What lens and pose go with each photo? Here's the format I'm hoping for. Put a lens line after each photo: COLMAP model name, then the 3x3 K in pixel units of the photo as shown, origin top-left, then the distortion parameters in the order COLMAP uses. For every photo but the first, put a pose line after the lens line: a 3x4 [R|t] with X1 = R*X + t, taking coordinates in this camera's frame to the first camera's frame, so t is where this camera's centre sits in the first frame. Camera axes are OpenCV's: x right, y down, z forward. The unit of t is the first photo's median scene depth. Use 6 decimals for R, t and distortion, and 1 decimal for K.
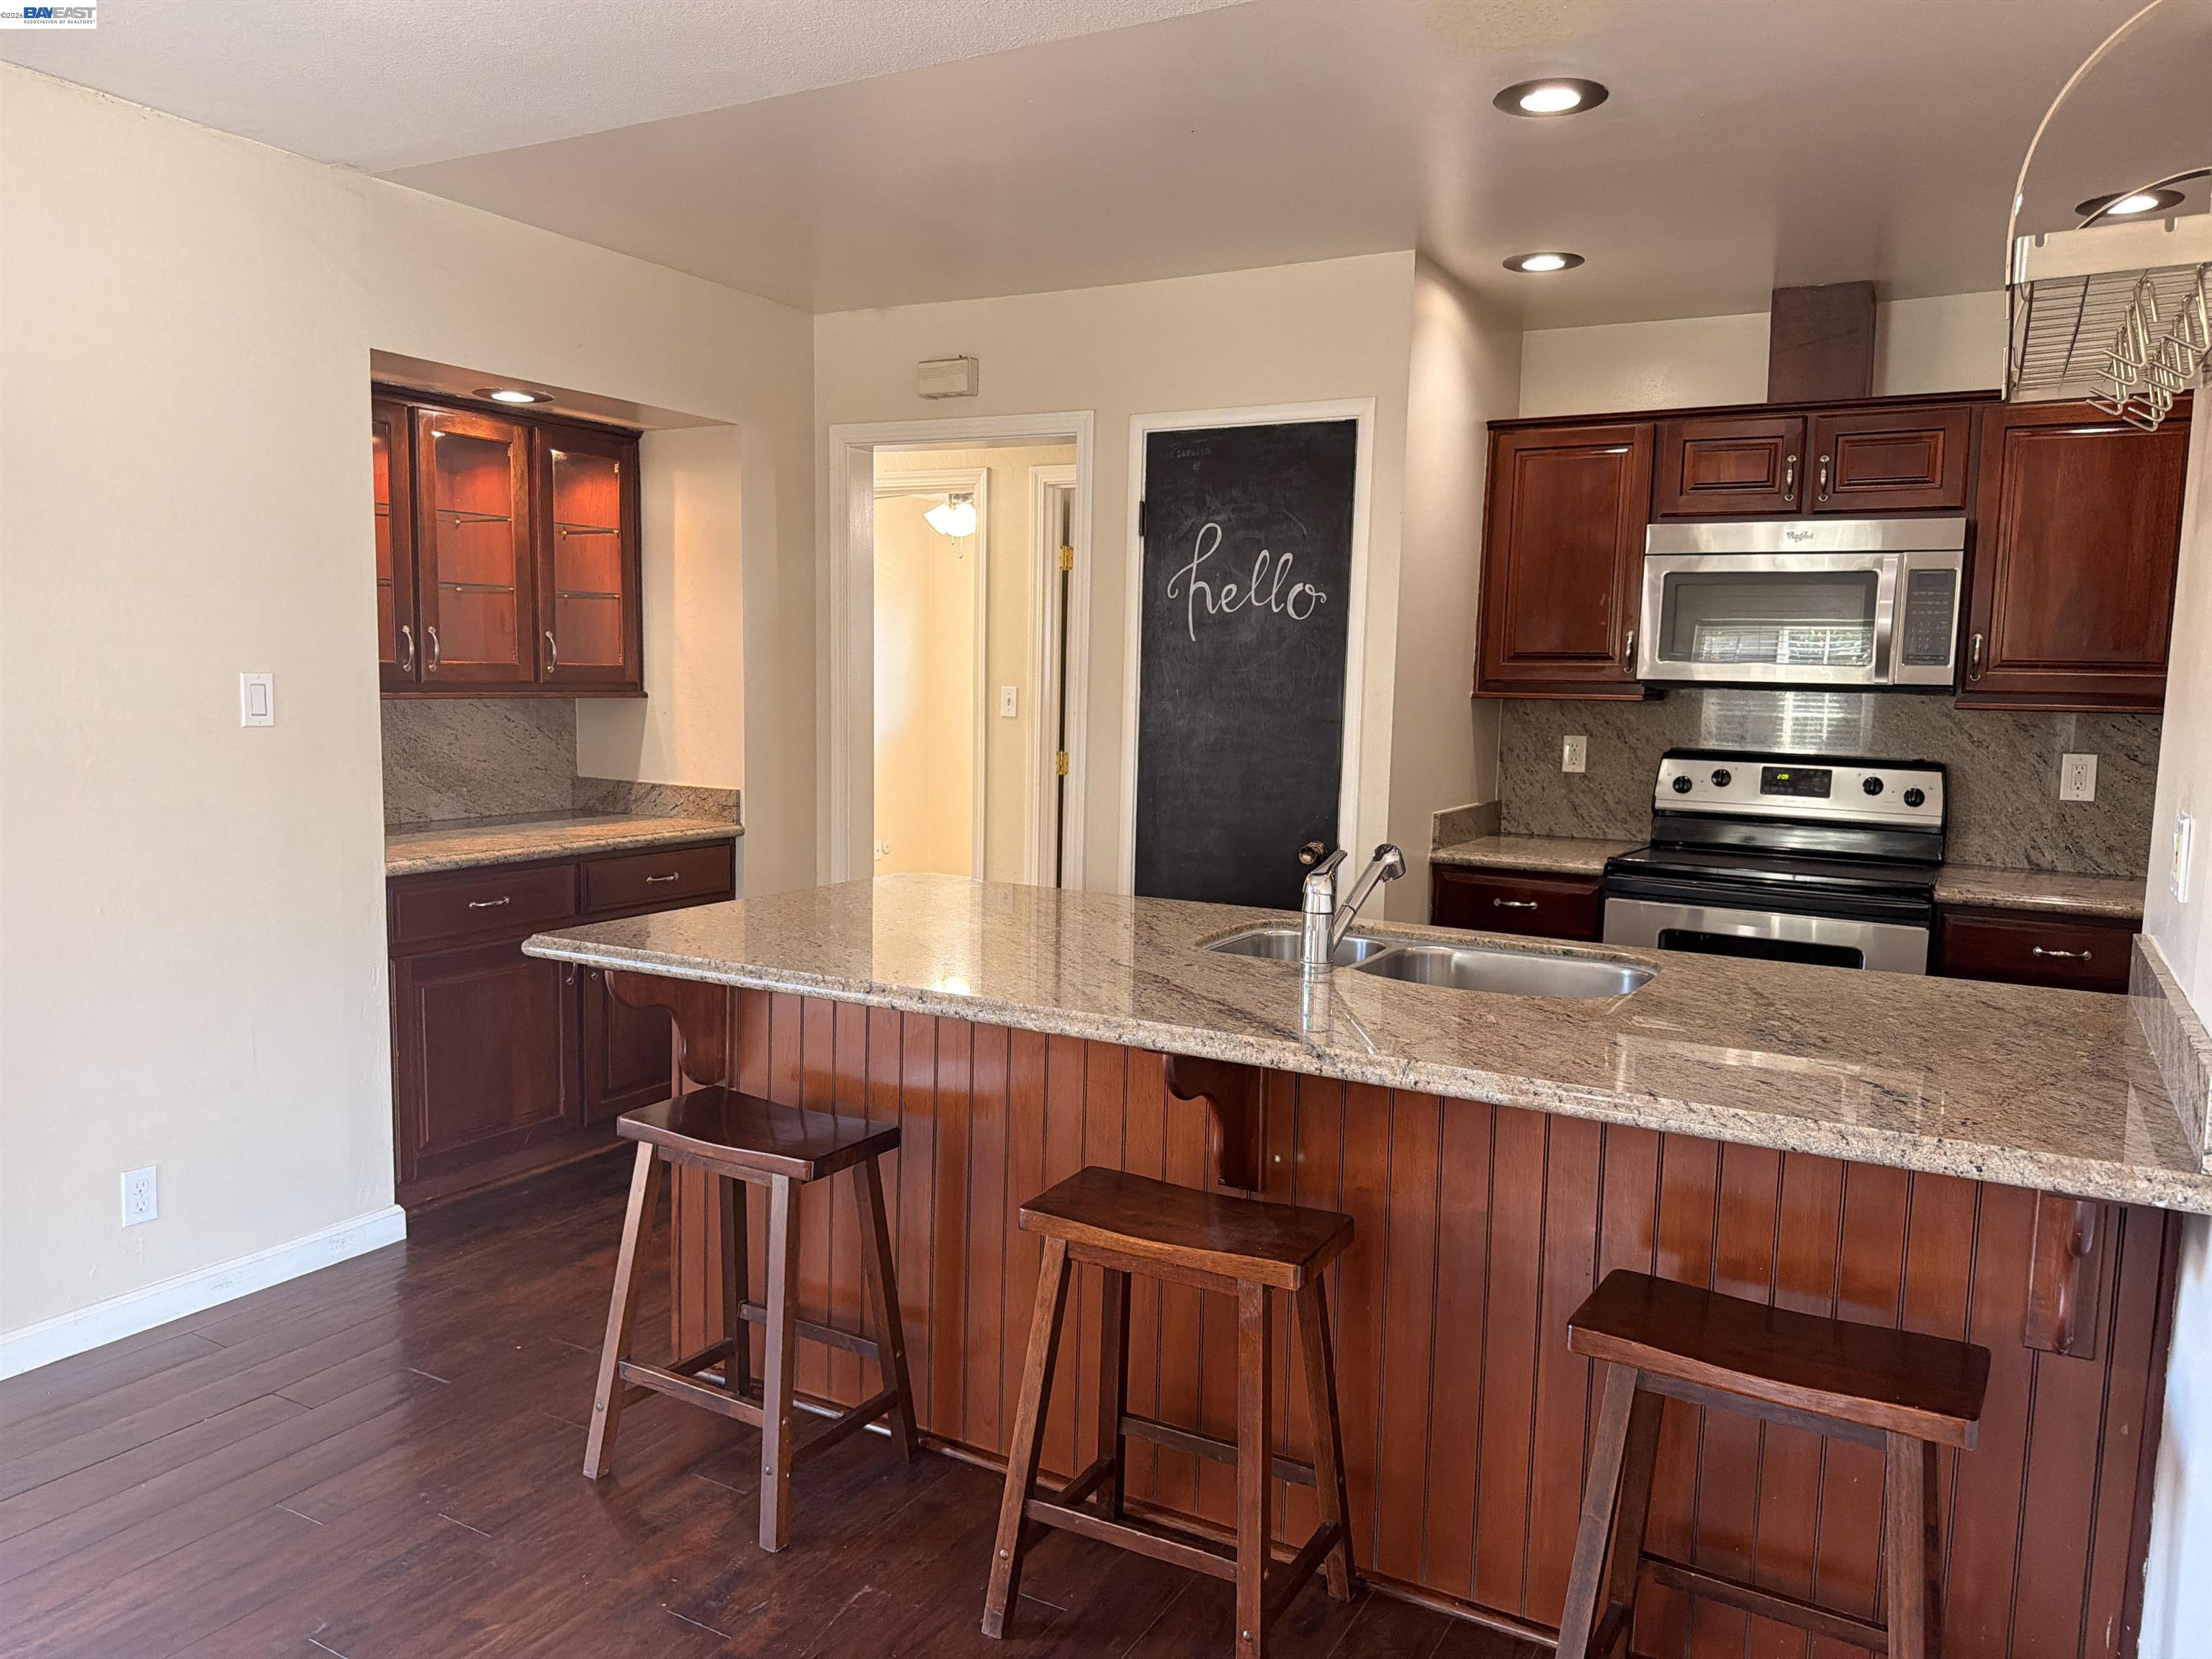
lens RADIAL K [[1559.2, 0, 1106.0], [0, 1559.2, 829.5], [0, 0, 1]] dist [0.012765, 0.000547]
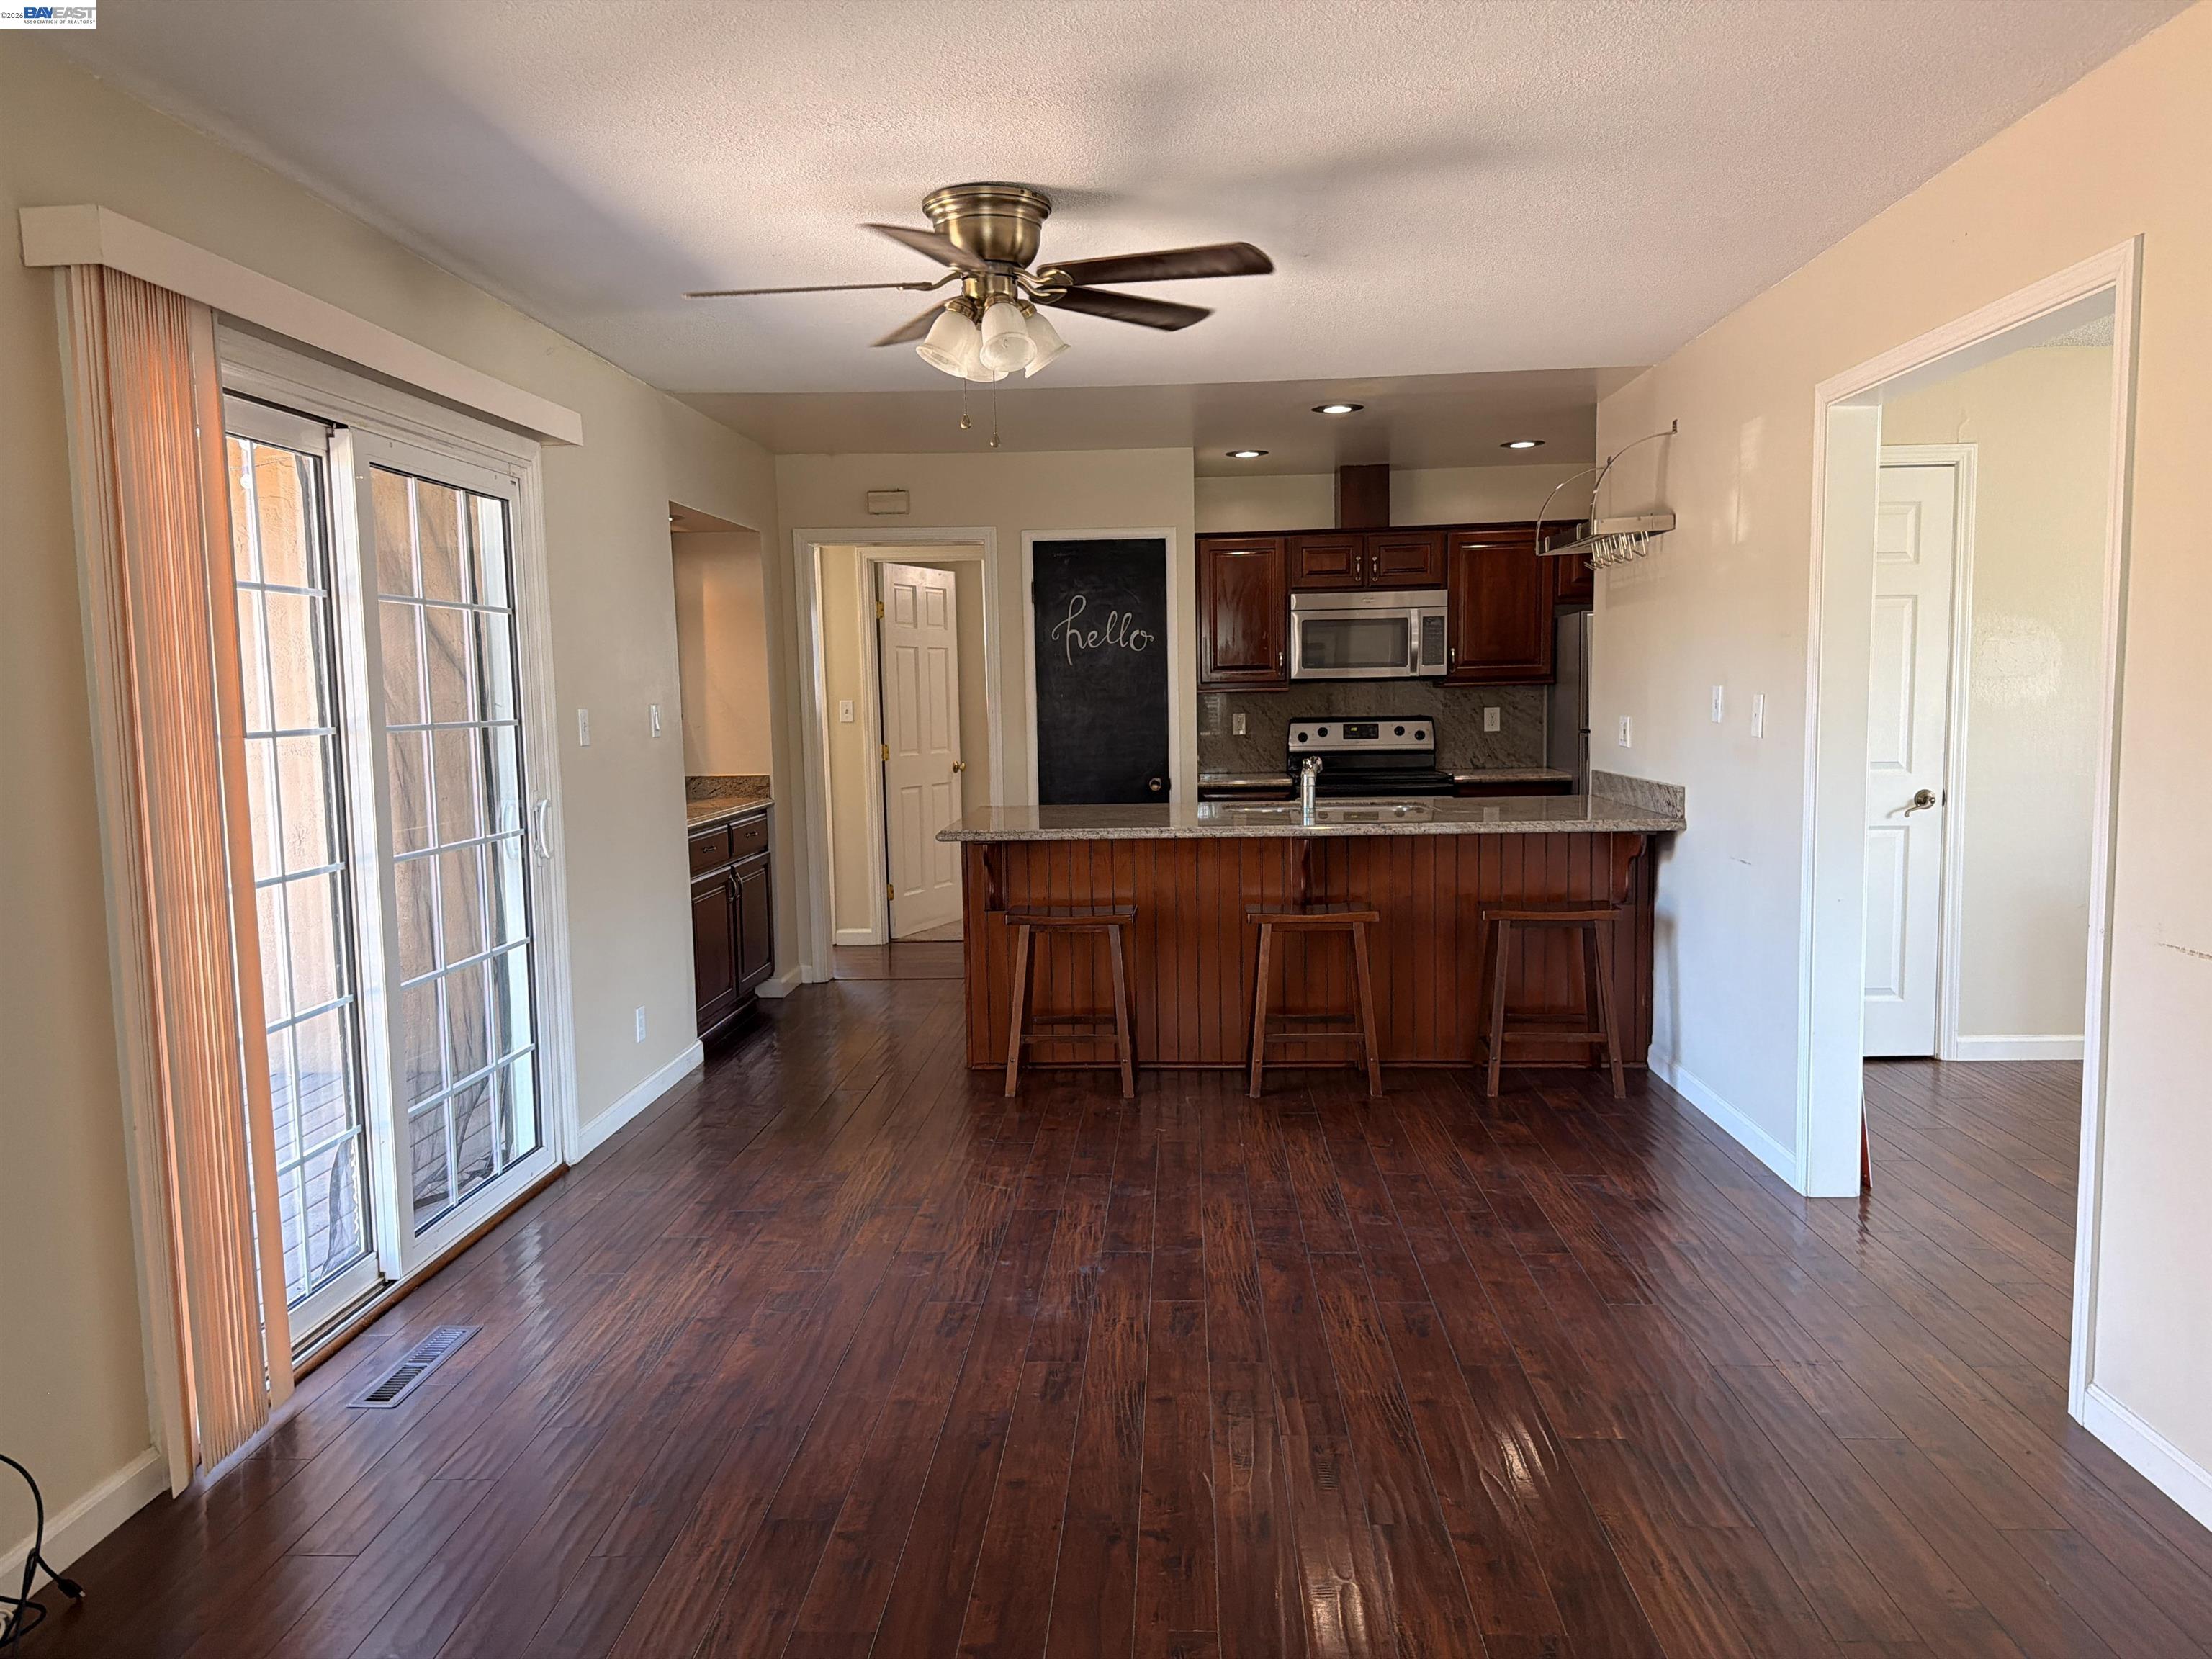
lens RADIAL K [[1559.2, 0, 1106.0], [0, 1559.2, 829.5], [0, 0, 1]] dist [0.012765, 0.000547]
pose [[0.887929, -0.080713, 0.452844, -0.691182], [0.085931, 0.996260, 0.009078, 0.043914], [-0.451883, 0.030852, 0.891543, -0.513565]]
